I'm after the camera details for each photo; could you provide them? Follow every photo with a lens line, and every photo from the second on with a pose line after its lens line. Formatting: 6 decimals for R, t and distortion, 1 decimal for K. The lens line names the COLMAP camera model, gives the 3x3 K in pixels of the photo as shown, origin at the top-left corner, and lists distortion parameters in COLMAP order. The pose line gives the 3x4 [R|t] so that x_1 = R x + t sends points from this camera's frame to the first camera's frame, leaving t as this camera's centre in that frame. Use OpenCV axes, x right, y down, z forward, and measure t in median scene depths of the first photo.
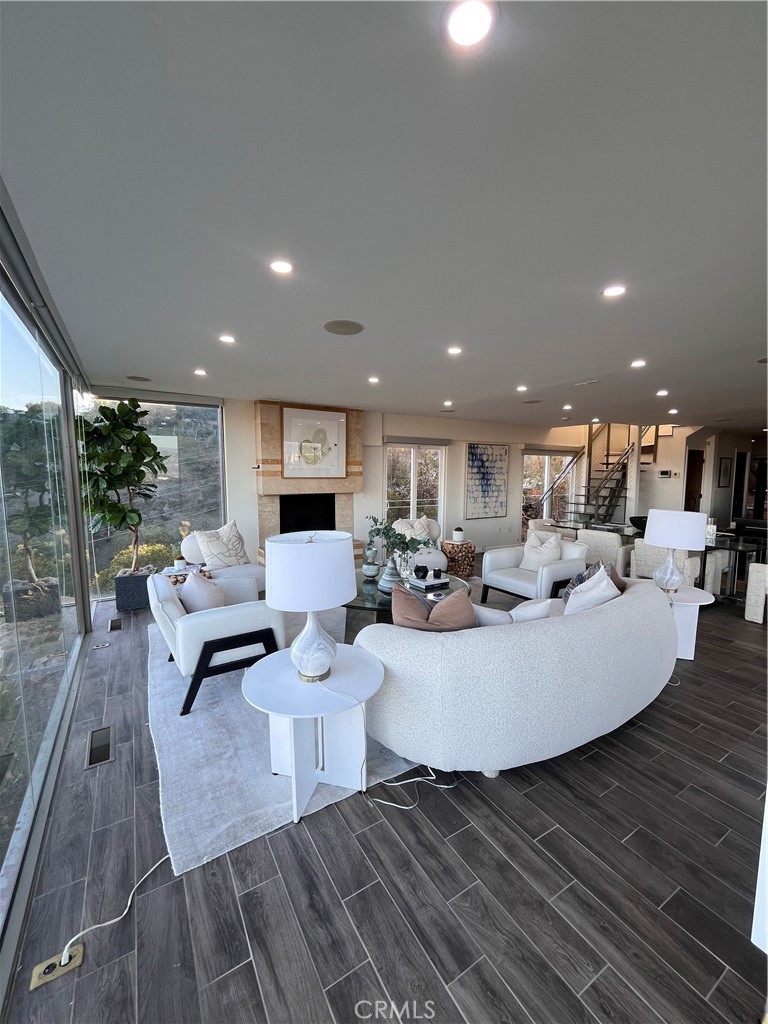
lens RADIAL K [[413.7, 0, 382.4], [0, 413.7, 515.4], [0, 0, 1]] dist [-0.003117, -0.000015]
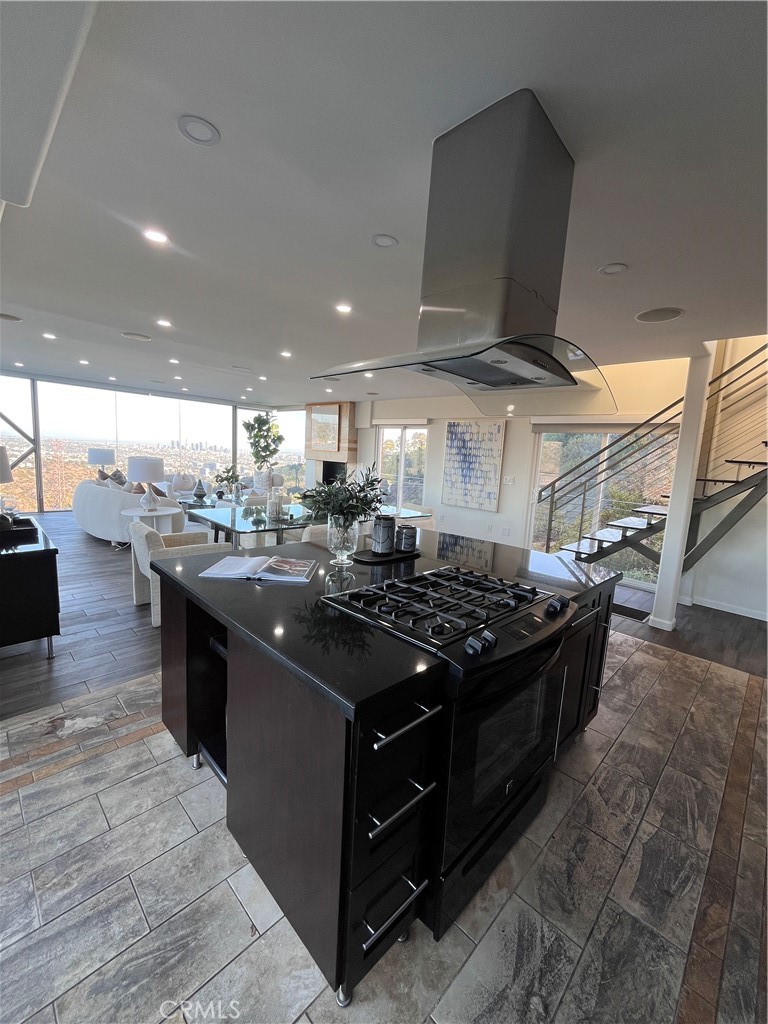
lens RADIAL K [[413.7, 0, 387.1], [0, 413.7, 512.7], [0, 0, 1]] dist [-0.003117, -0.000015]
pose [[0.249005, 0.152852, -0.956364, 1.059262], [-0.159634, 0.980439, 0.115136, -0.057644], [0.955256, 0.123999, 0.268535, 0.632489]]
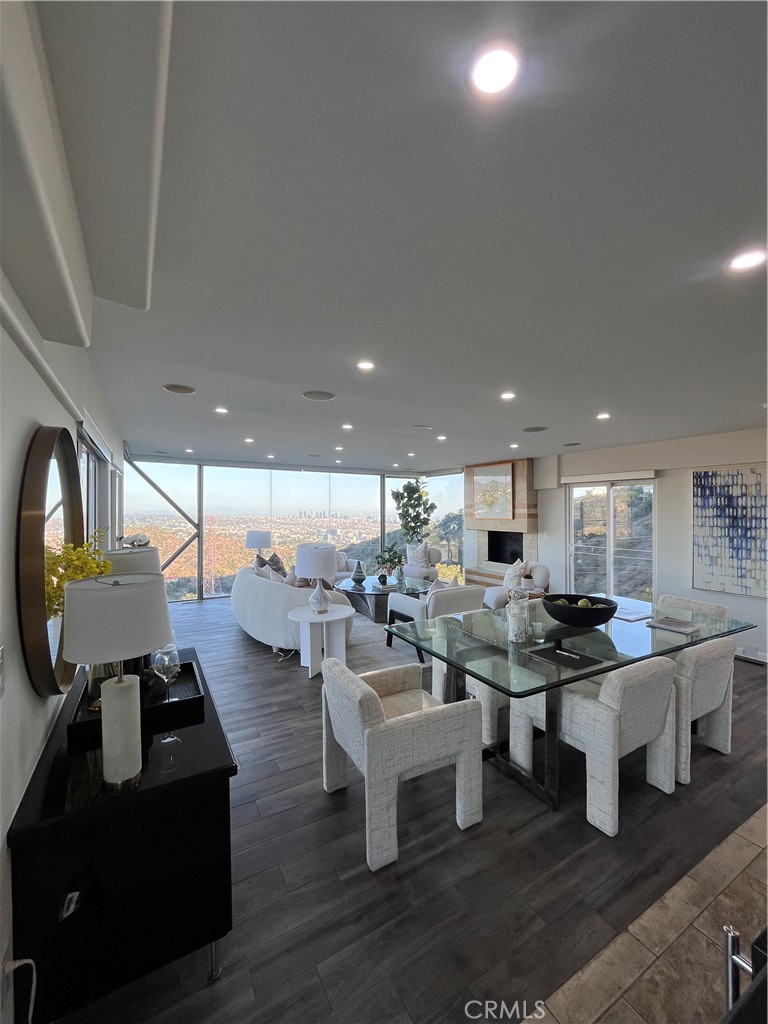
lens RADIAL K [[413.7, 0, 389.7], [0, 413.7, 512.7], [0, 0, 1]] dist [-0.003117, -0.000015]
pose [[-0.009109, 0.004963, -0.999946, 0.843459], [-0.105423, 0.994410, 0.005896, -0.061144], [0.994386, 0.105471, -0.008535, 0.522158]]
